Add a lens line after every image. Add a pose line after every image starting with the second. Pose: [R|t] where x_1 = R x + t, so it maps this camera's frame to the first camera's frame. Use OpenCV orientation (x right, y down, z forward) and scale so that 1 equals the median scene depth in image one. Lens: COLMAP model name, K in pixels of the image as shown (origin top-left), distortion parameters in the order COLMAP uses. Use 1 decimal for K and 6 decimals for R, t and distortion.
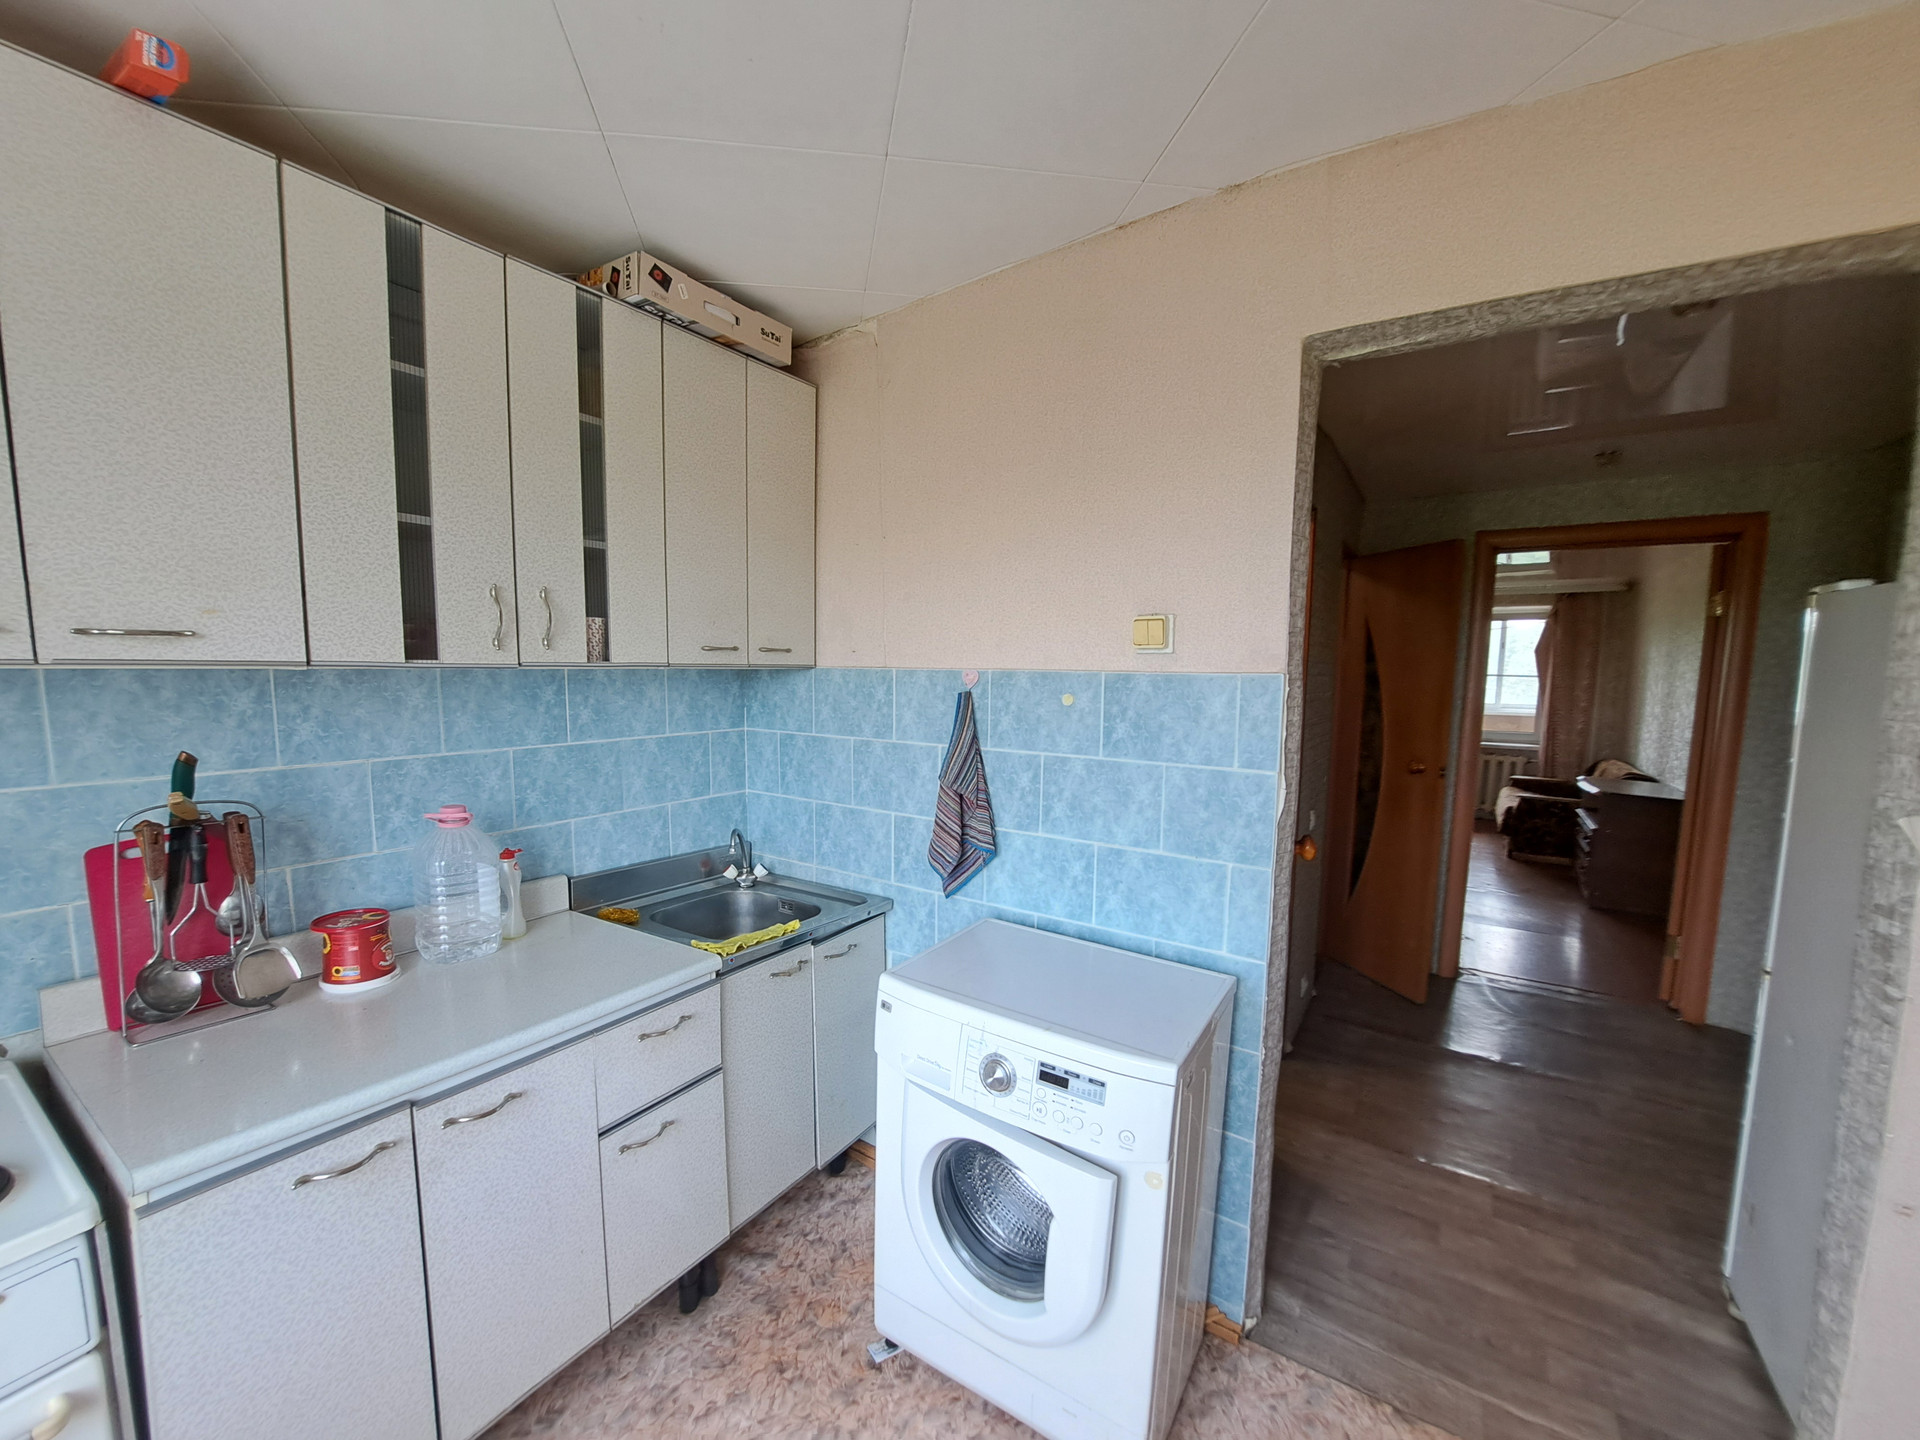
lens RADIAL K [[762.9, 0, 956.9], [0, 762.9, 740.1], [0, 0, 1]] dist [-0.001794, -0.000158]
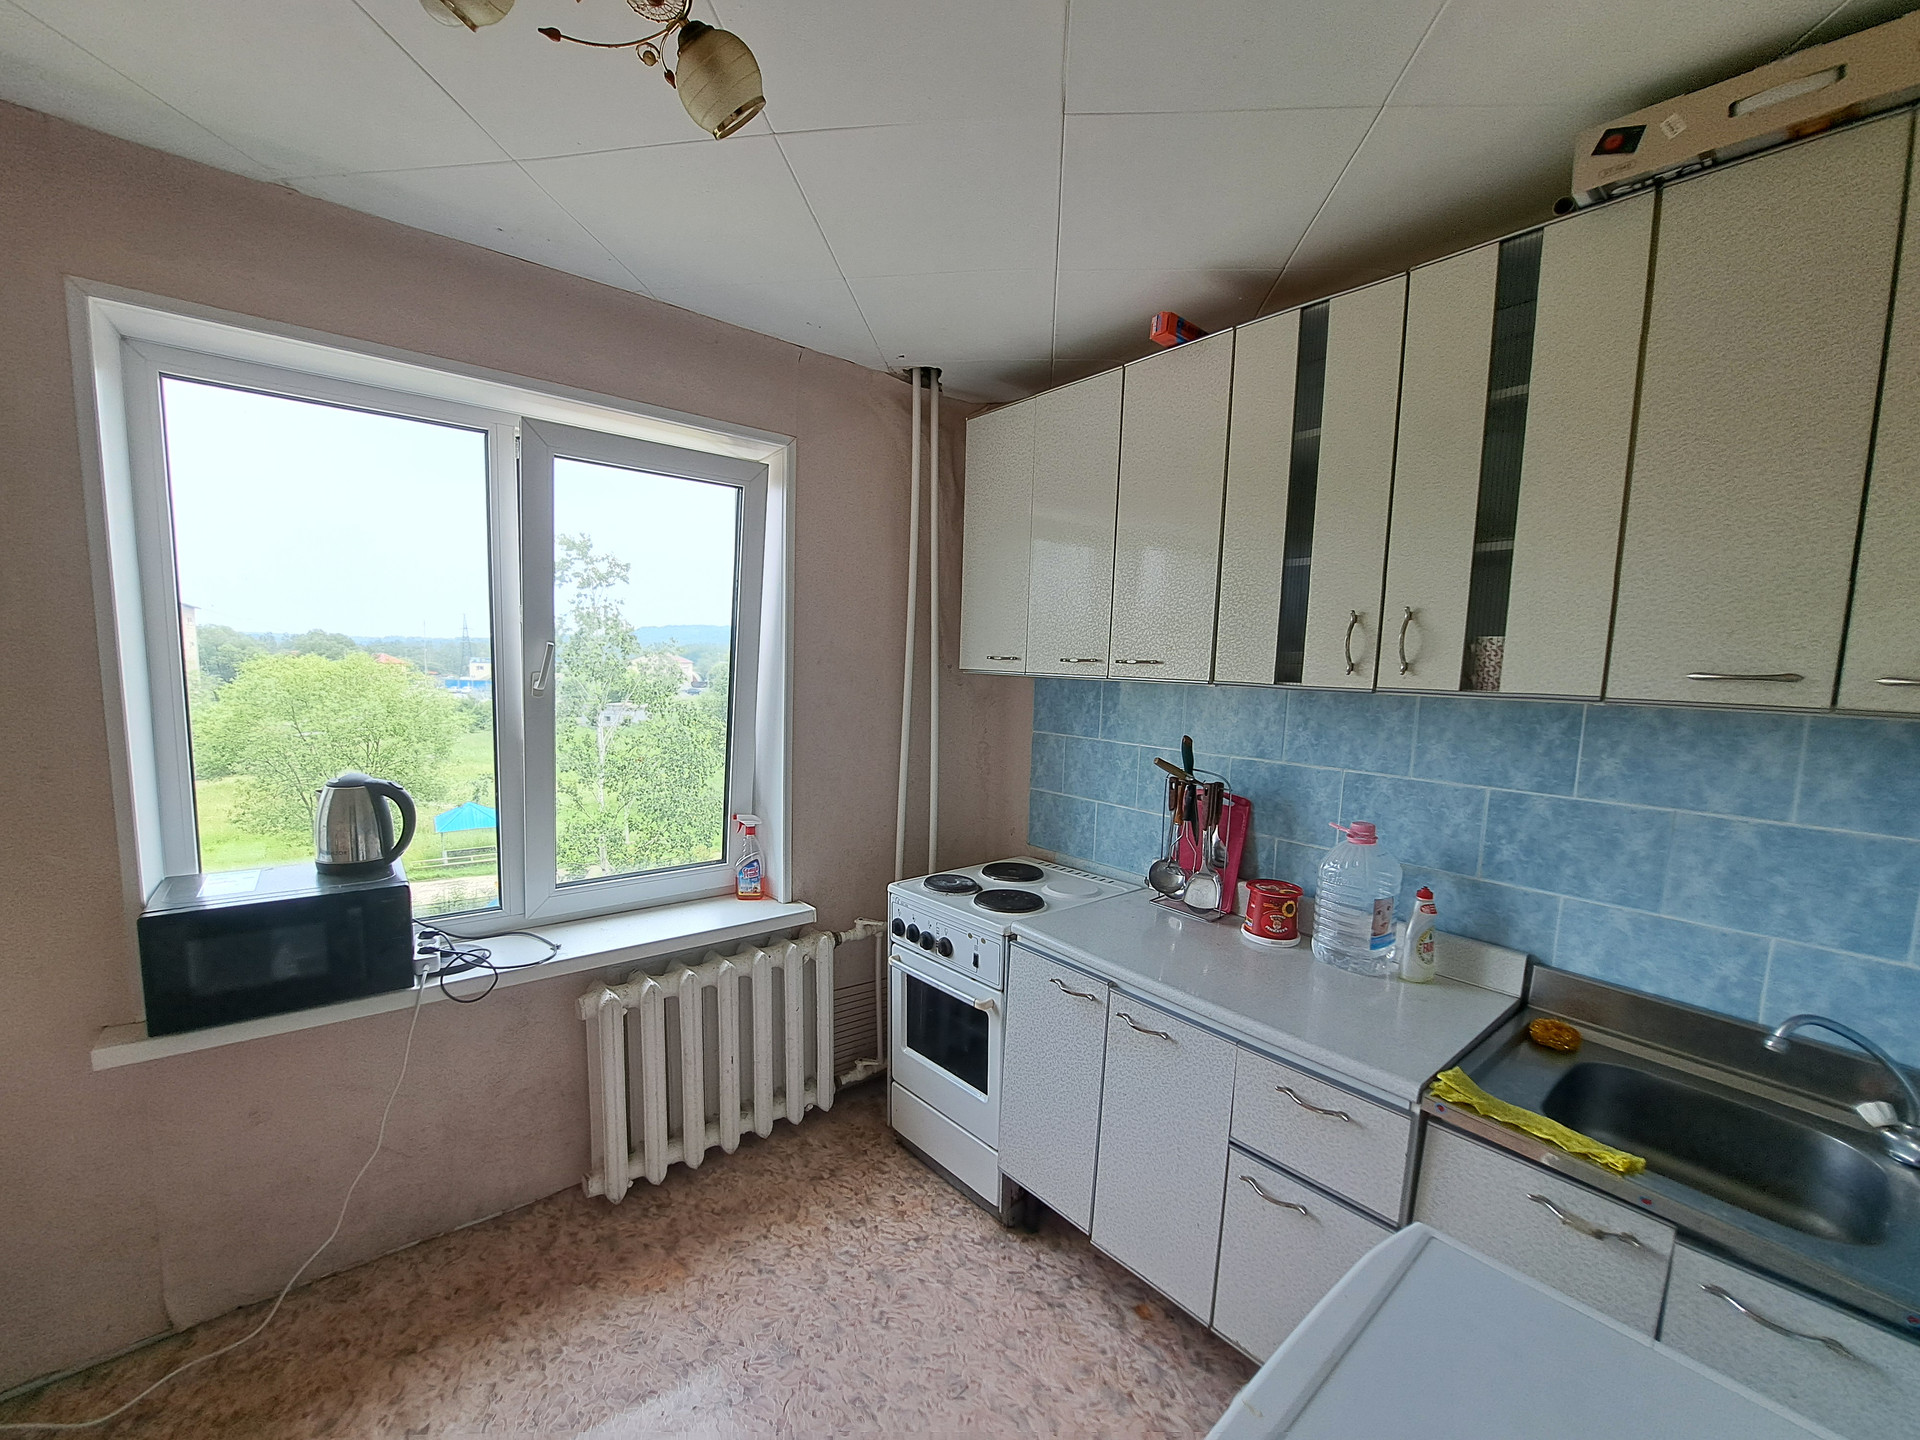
lens RADIAL K [[794.7, 0, 958.0], [0, 794.7, 750.8], [0, 0, 1]] dist [-0.015820, -0.000735]
pose [[-0.288533, 0.082491, -0.953910, 0.487560], [-0.134600, 0.982894, 0.125710, -0.066924], [0.947962, 0.164668, -0.272494, 0.689473]]
